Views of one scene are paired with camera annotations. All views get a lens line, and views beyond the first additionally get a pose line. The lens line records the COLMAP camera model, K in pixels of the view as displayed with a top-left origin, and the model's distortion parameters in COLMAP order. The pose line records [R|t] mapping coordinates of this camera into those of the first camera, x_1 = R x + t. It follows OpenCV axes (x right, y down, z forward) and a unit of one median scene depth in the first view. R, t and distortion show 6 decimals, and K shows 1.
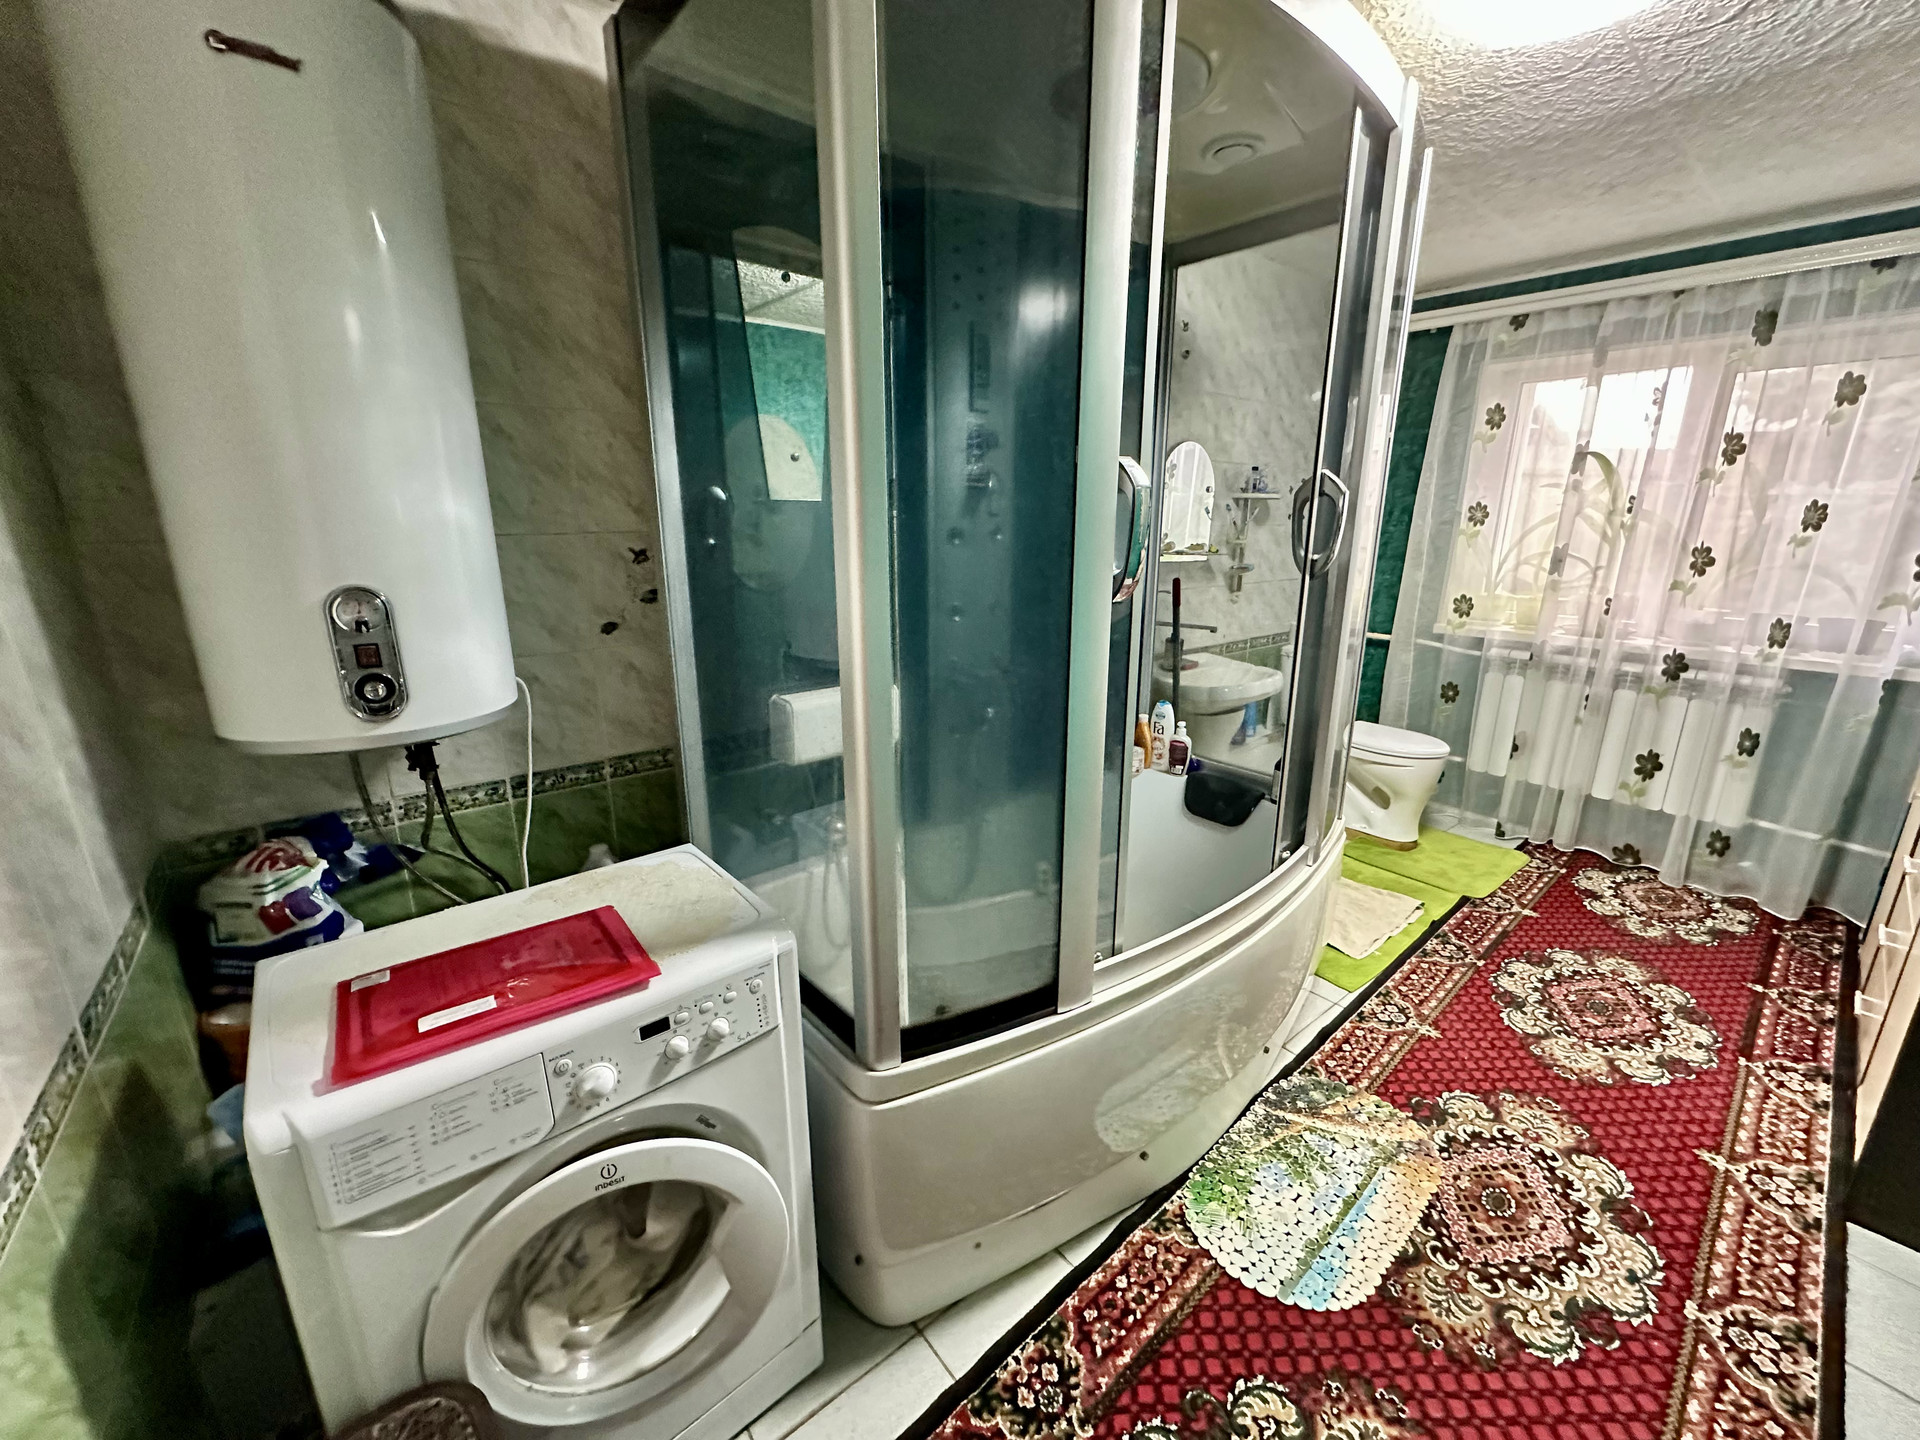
lens RADIAL K [[765.8, 0, 959.4], [0, 765.8, 718.6], [0, 0, 1]] dist [-0.002702, 0.000354]
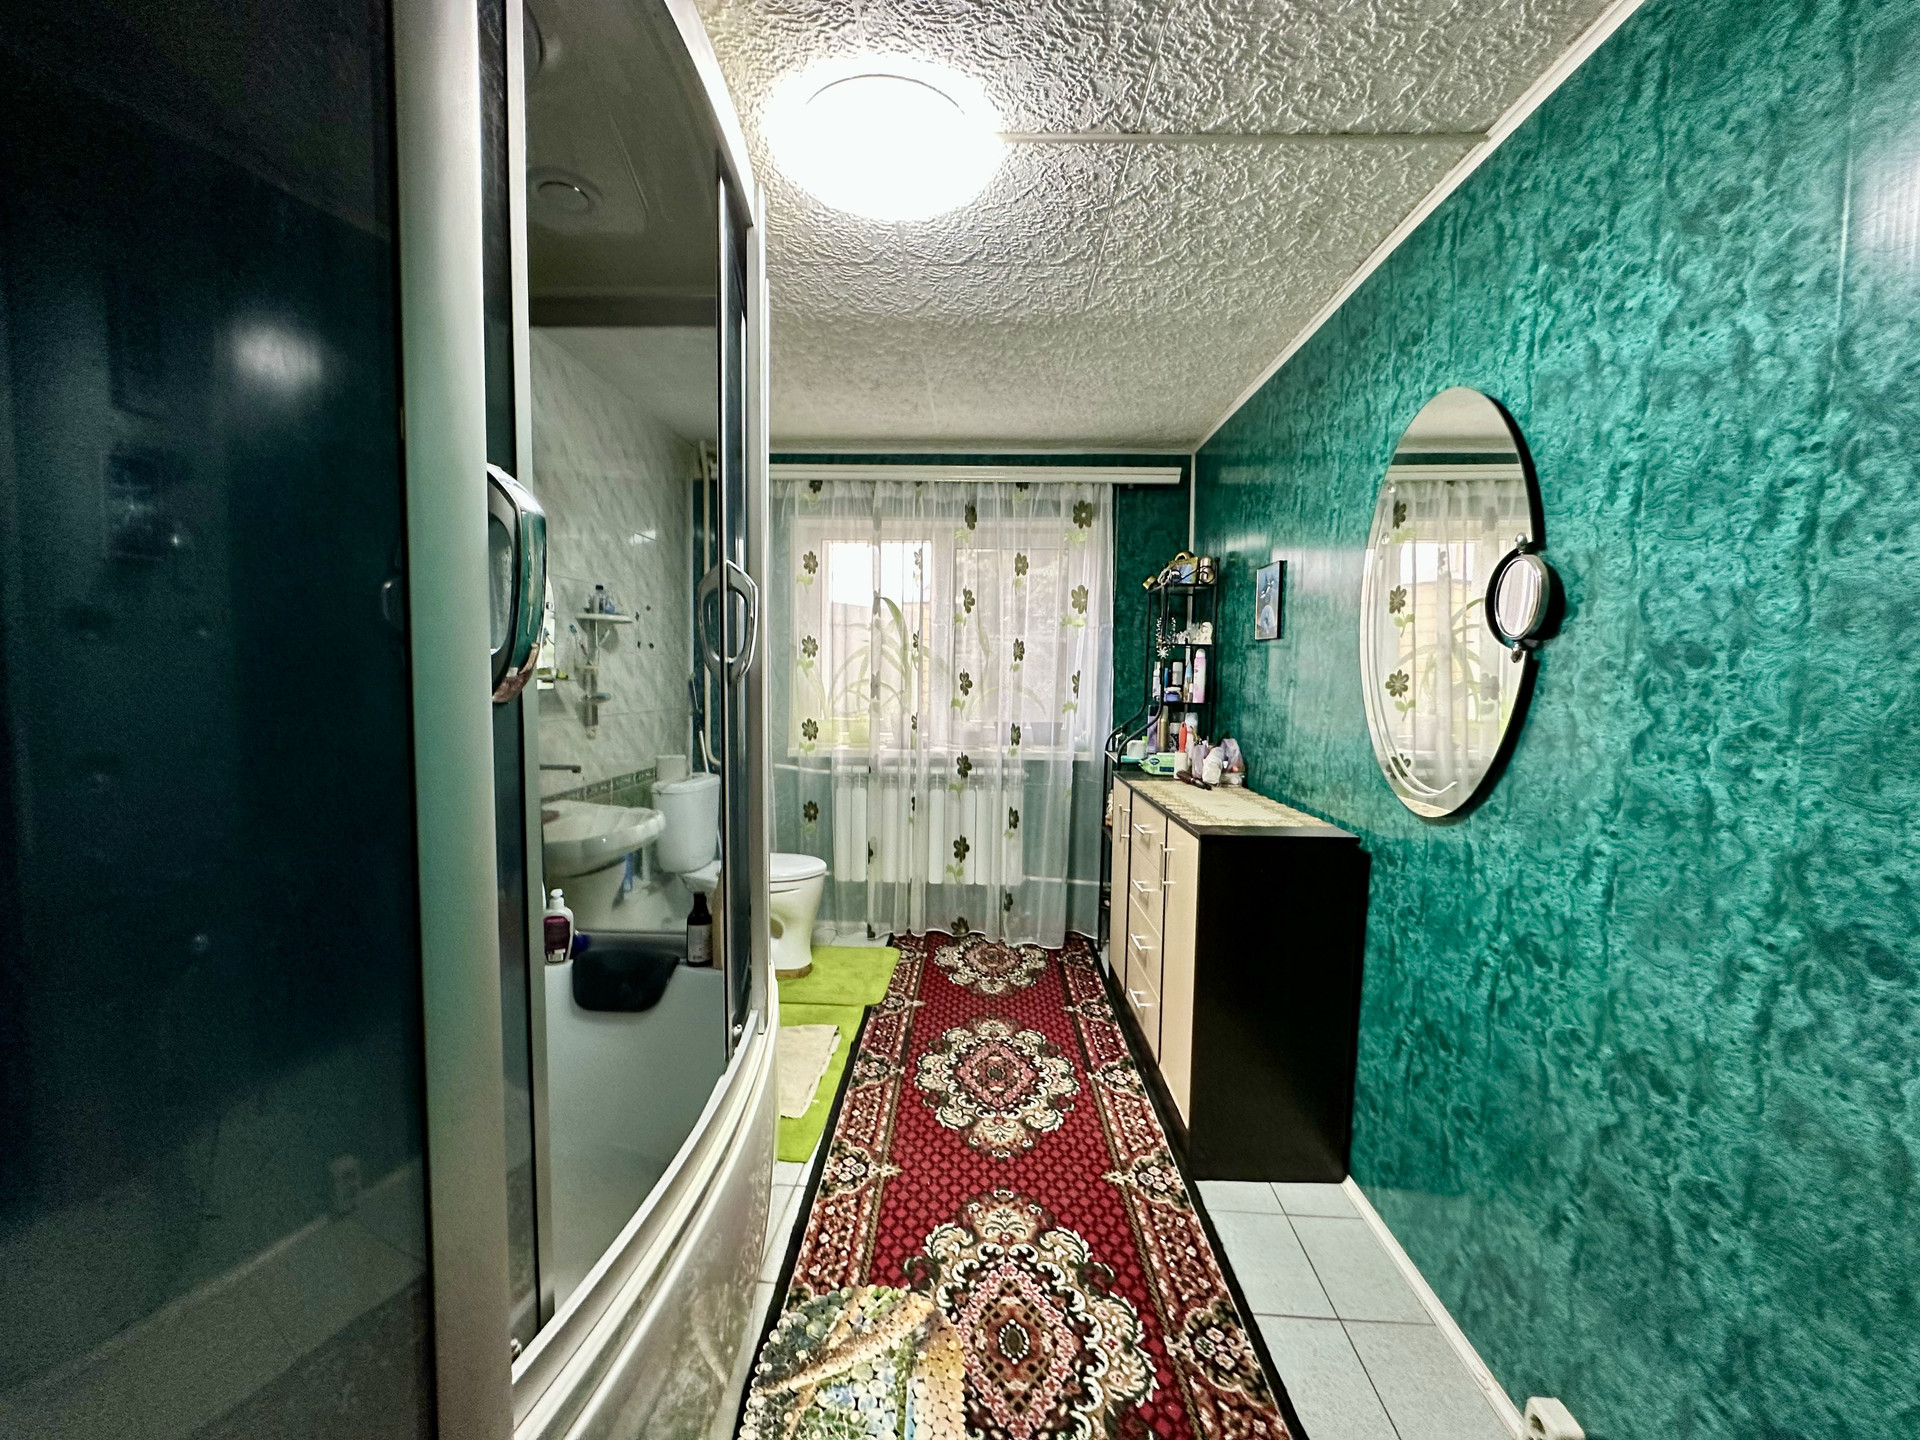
lens RADIAL K [[765.8, 0, 959.4], [0, 765.8, 718.6], [0, 0, 1]] dist [-0.002702, 0.000354]
pose [[0.670417, -0.036927, 0.741065, 0.004077], [0.177972, 0.977608, -0.112292, -0.005187], [-0.720324, 0.207171, 0.661977, 0.169884]]
